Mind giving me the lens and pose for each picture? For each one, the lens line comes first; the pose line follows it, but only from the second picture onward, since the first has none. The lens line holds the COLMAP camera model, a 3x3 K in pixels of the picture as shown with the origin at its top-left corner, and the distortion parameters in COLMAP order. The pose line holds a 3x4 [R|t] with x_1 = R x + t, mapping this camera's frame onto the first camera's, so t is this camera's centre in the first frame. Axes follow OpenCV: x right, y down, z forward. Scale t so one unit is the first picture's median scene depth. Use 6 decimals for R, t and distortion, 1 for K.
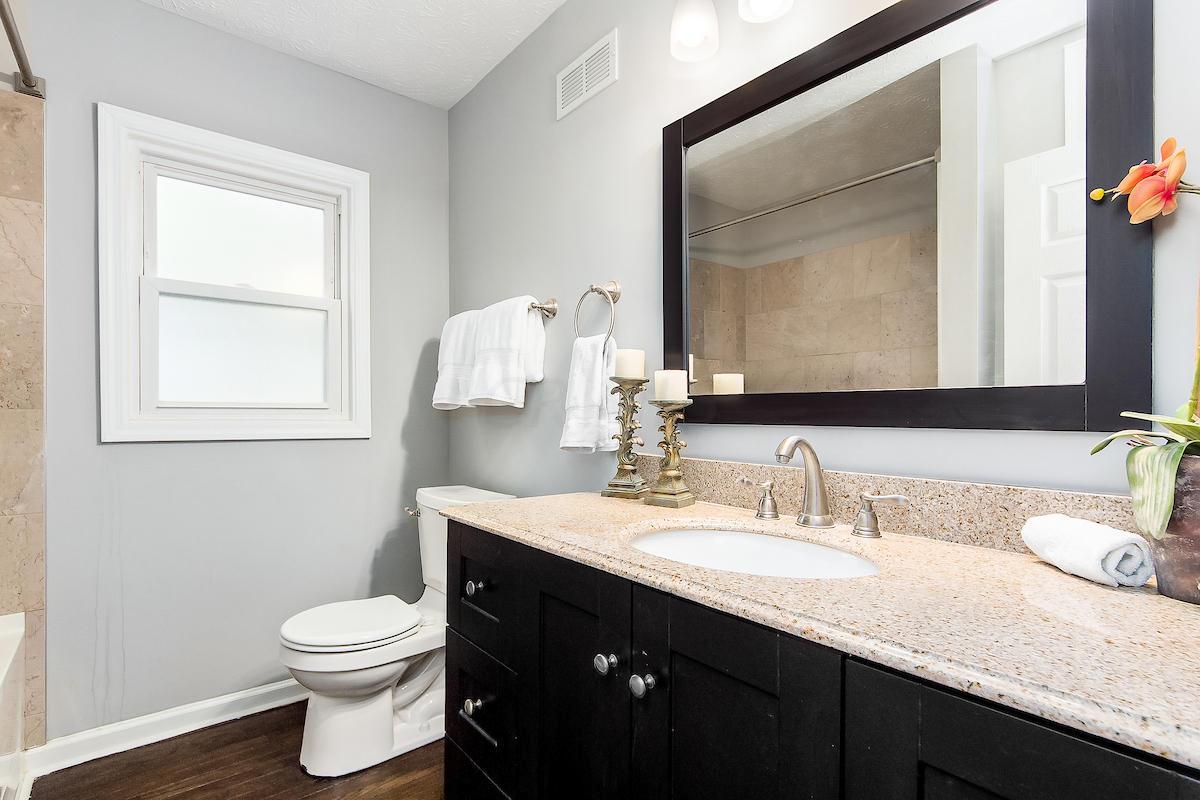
lens RADIAL K [[573.6, 0, 599.2], [0, 573.6, 408.8], [0, 0, 1]] dist [-0.002611, 0.000338]
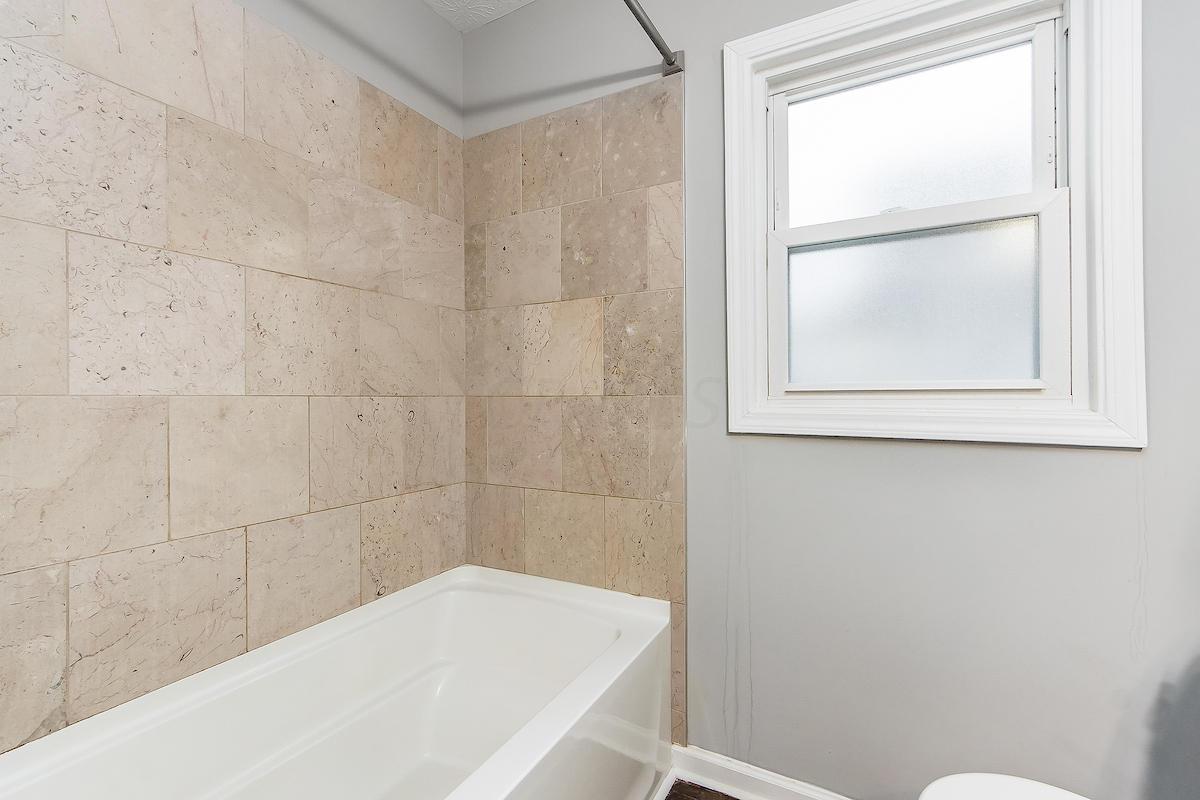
lens RADIAL K [[511.7, 0, 599.6], [0, 511.7, 400.3], [0, 0, 1]] dist [0.002702, 0.000819]
pose [[0.386396, -0.000914, -0.922332, -0.235520], [0.006673, 0.999976, 0.001805, 0.006957], [0.922309, -0.006852, 0.386393, 0.540047]]
